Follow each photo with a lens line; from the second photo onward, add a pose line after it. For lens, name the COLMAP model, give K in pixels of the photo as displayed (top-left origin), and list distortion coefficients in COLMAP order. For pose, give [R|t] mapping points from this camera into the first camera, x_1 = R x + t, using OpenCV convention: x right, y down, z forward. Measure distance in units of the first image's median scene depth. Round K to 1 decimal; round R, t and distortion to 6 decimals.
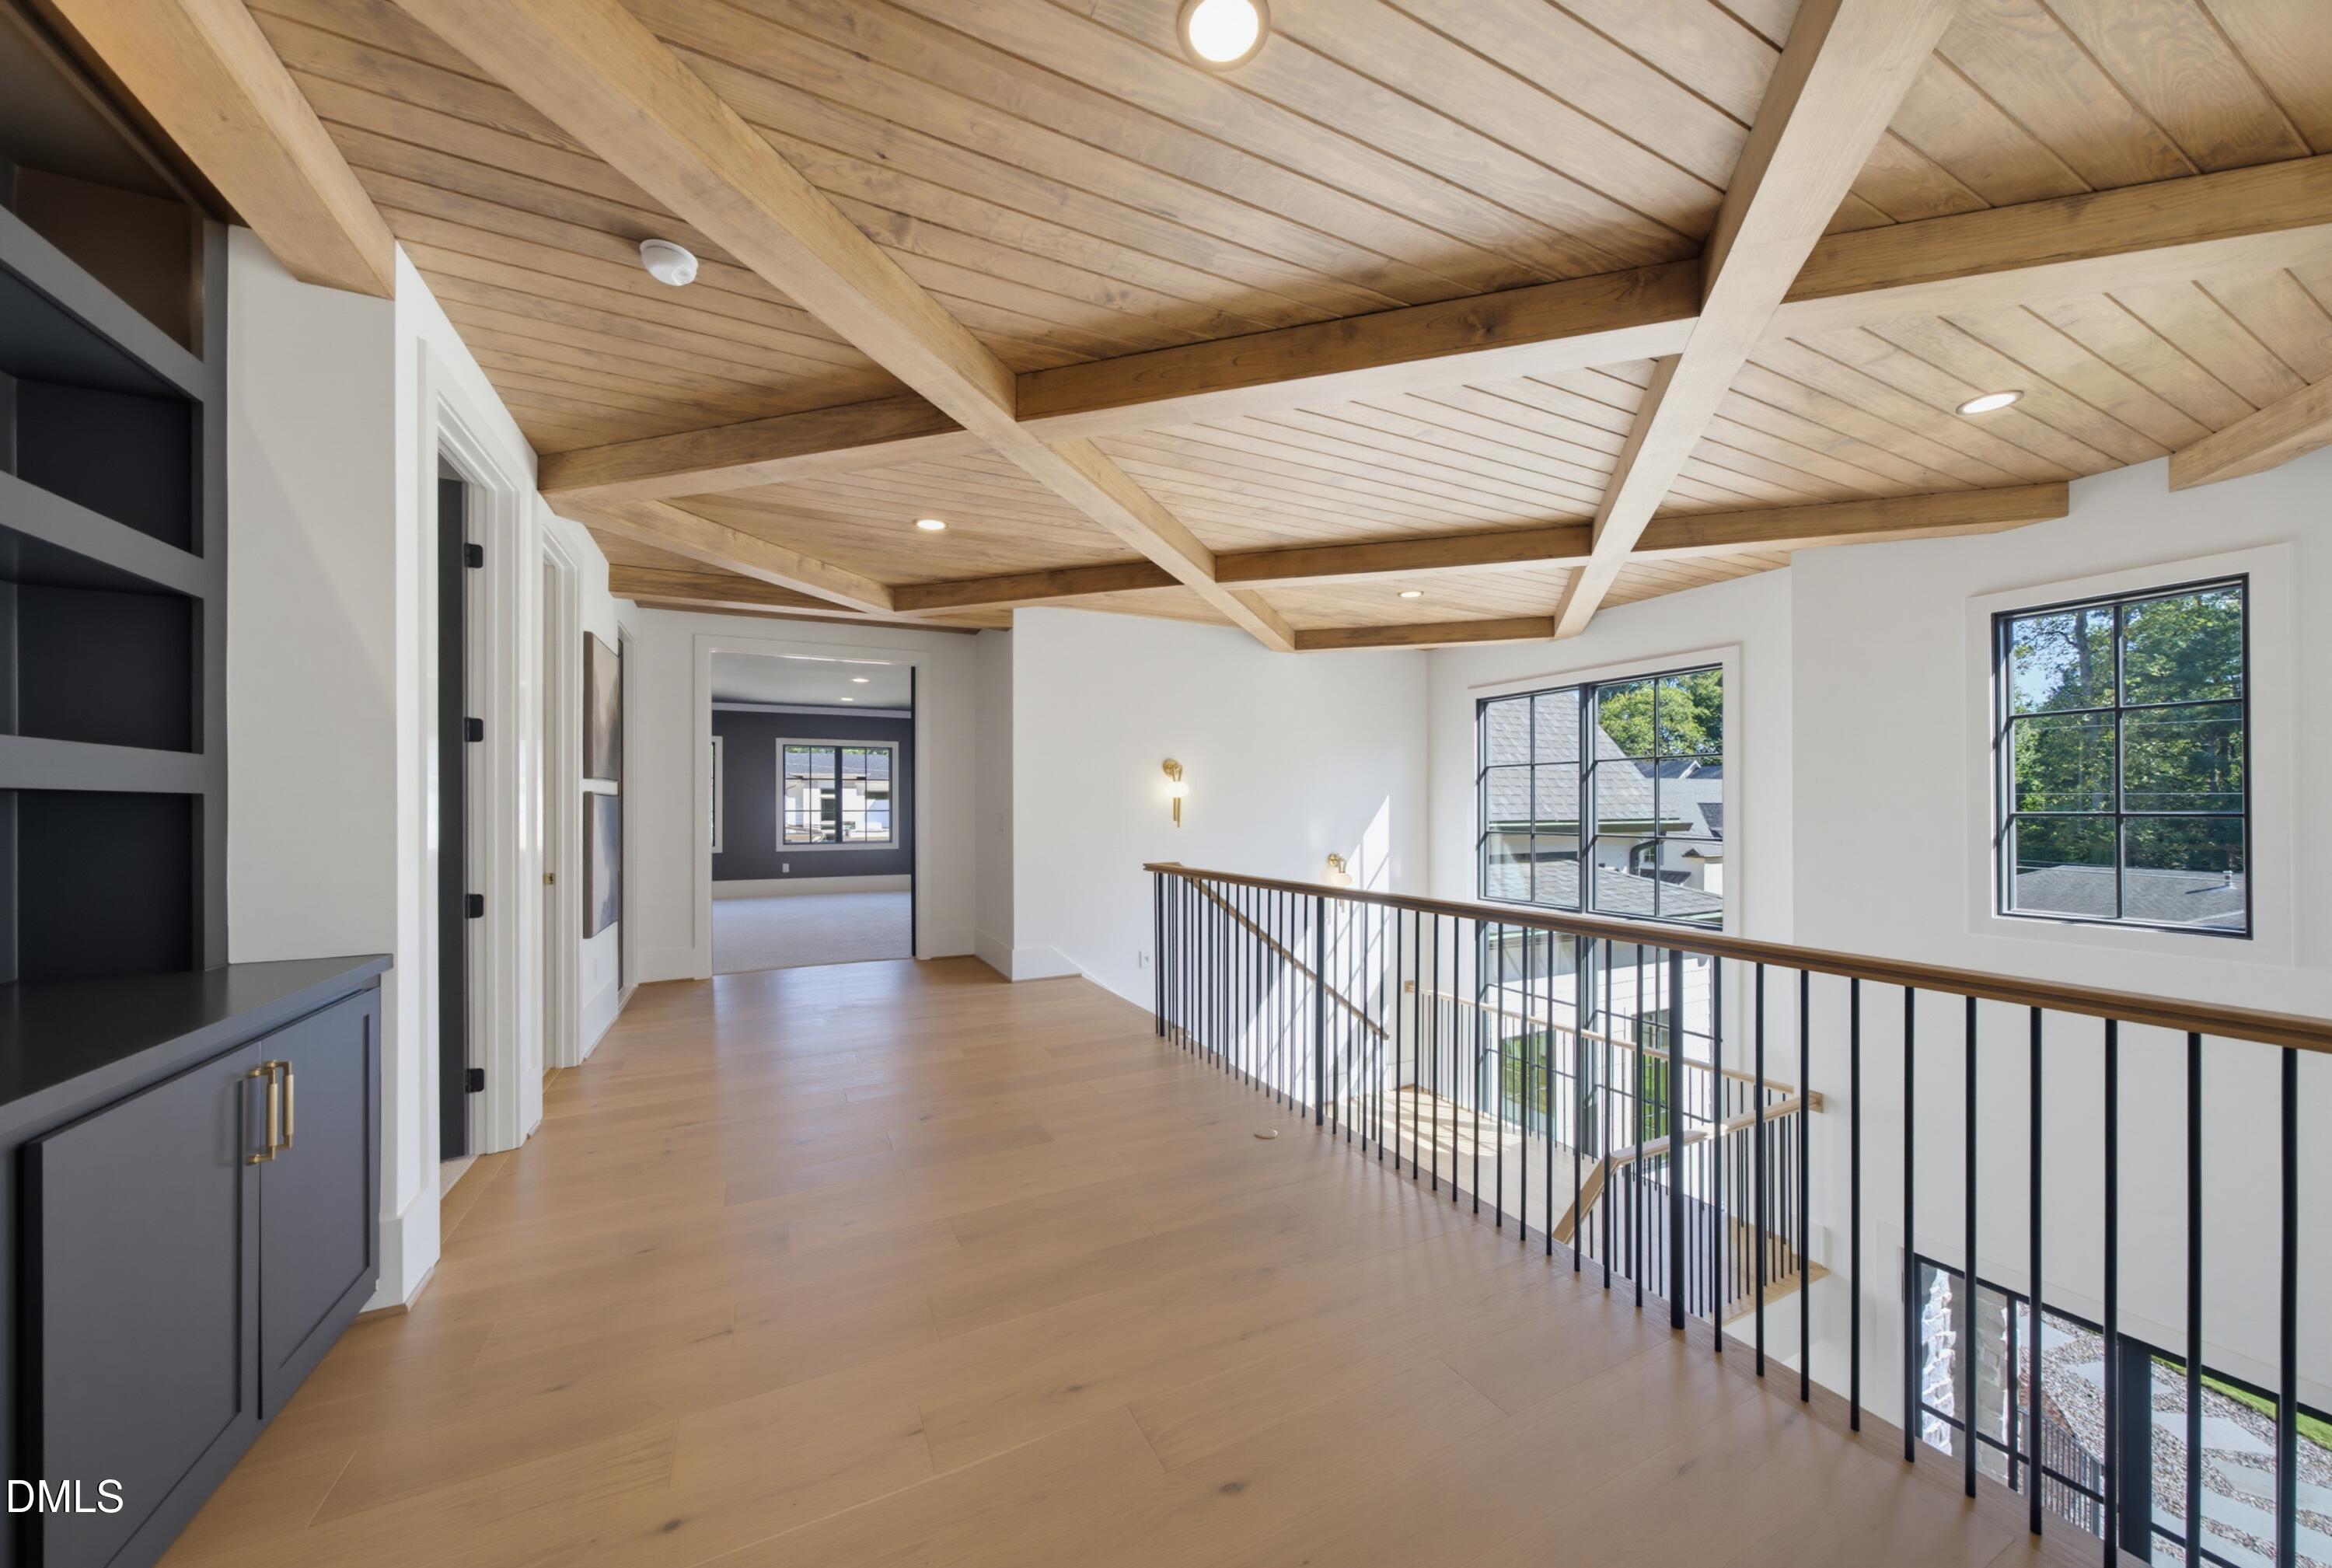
lens RADIAL K [[797.6, 0, 1165.3], [0, 797.6, 799.1], [0, 0, 1]] dist [-0.005771, 0.000221]
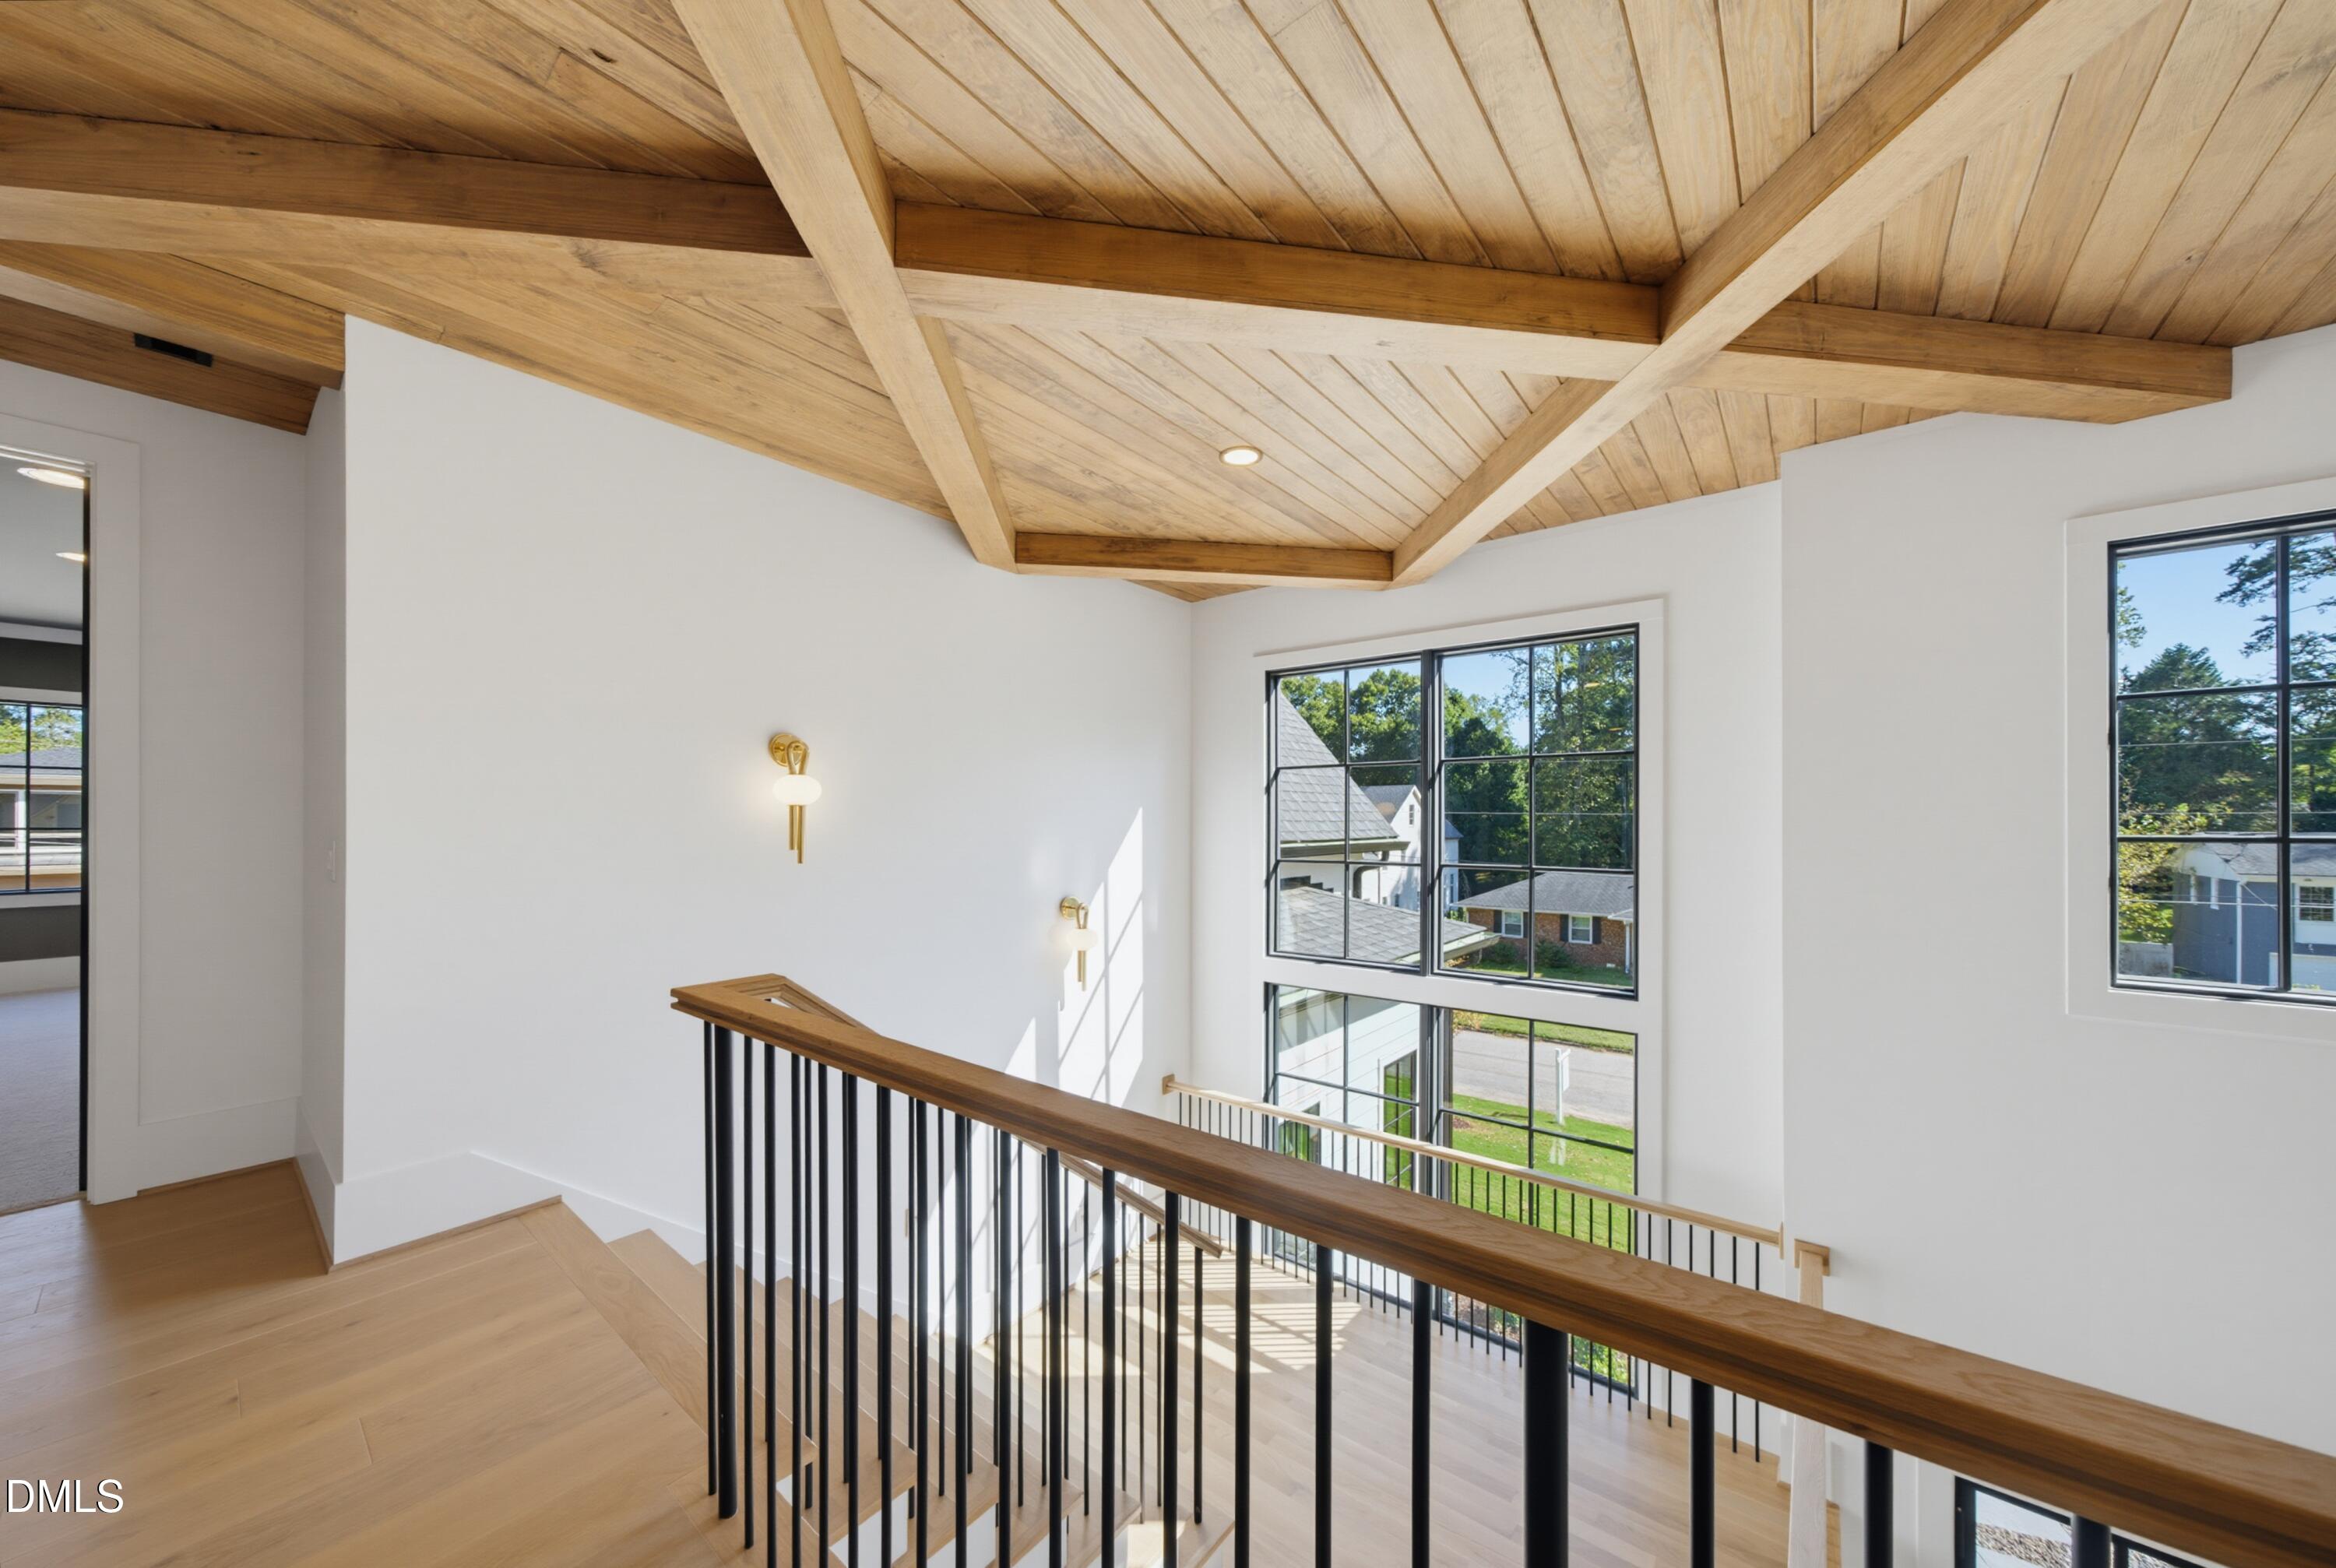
lens RADIAL K [[806.6, 0, 1165.1], [0, 806.6, 815.2], [0, 0, 1]] dist [-0.001293, -0.000039]
pose [[0.910098, 0.006605, 0.414341, 0.015815], [-0.007060, 0.999975, -0.000434, 0.002928], [-0.414334, -0.002531, 0.910122, 0.438179]]
